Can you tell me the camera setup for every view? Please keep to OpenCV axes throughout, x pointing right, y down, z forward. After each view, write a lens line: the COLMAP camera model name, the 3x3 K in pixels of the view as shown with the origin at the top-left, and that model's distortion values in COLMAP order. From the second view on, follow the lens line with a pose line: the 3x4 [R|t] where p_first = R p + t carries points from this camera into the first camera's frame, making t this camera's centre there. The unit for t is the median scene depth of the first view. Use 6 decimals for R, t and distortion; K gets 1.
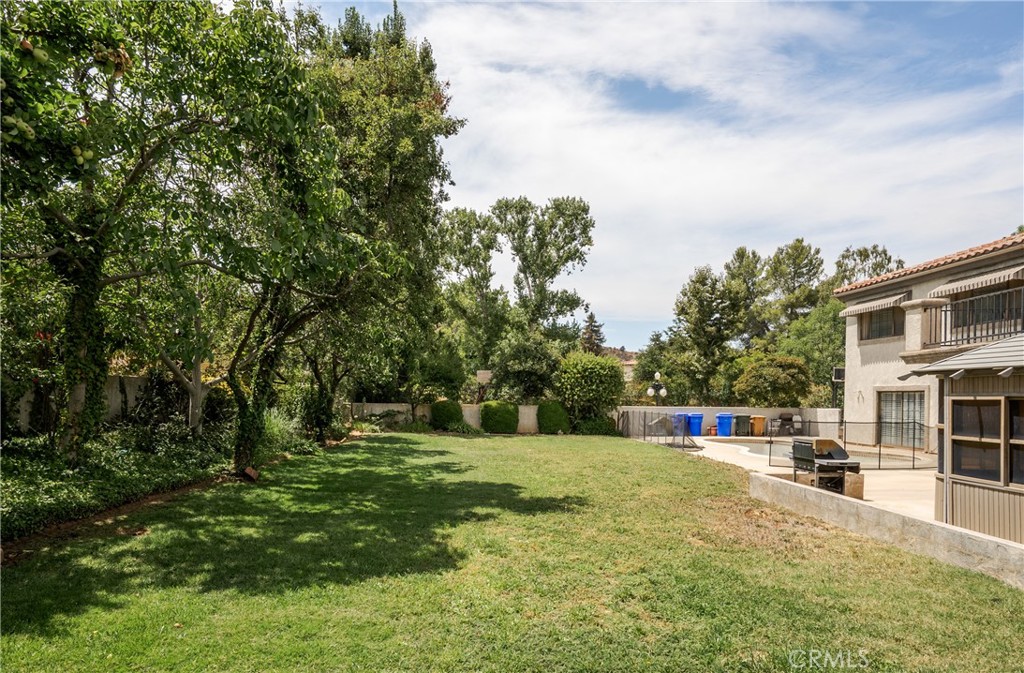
lens RADIAL K [[607.5, 0, 481.3], [0, 607.5, 417.0], [0, 0, 1]] dist [-0.003425, 0.004620]
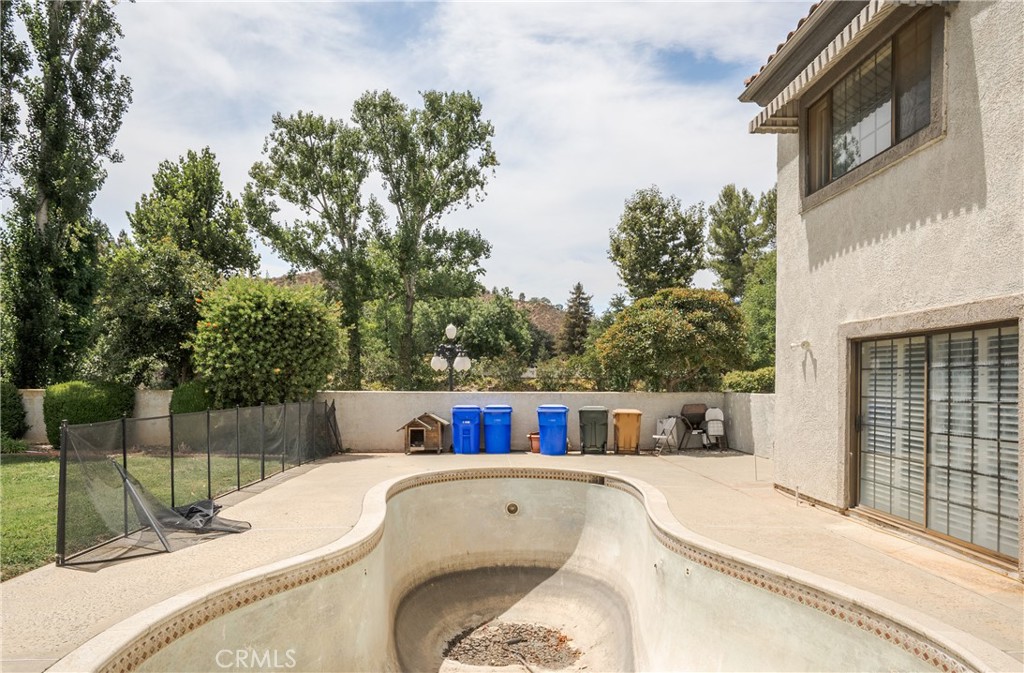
lens RADIAL K [[607.5, 0, 508.0], [0, 607.5, 396.2], [0, 0, 1]] dist [-0.003425, 0.004620]
pose [[0.999854, -0.006929, -0.015627, 0.360816], [0.006774, 0.999928, -0.009933, -0.008196], [0.015695, 0.009825, 0.999829, 0.513056]]
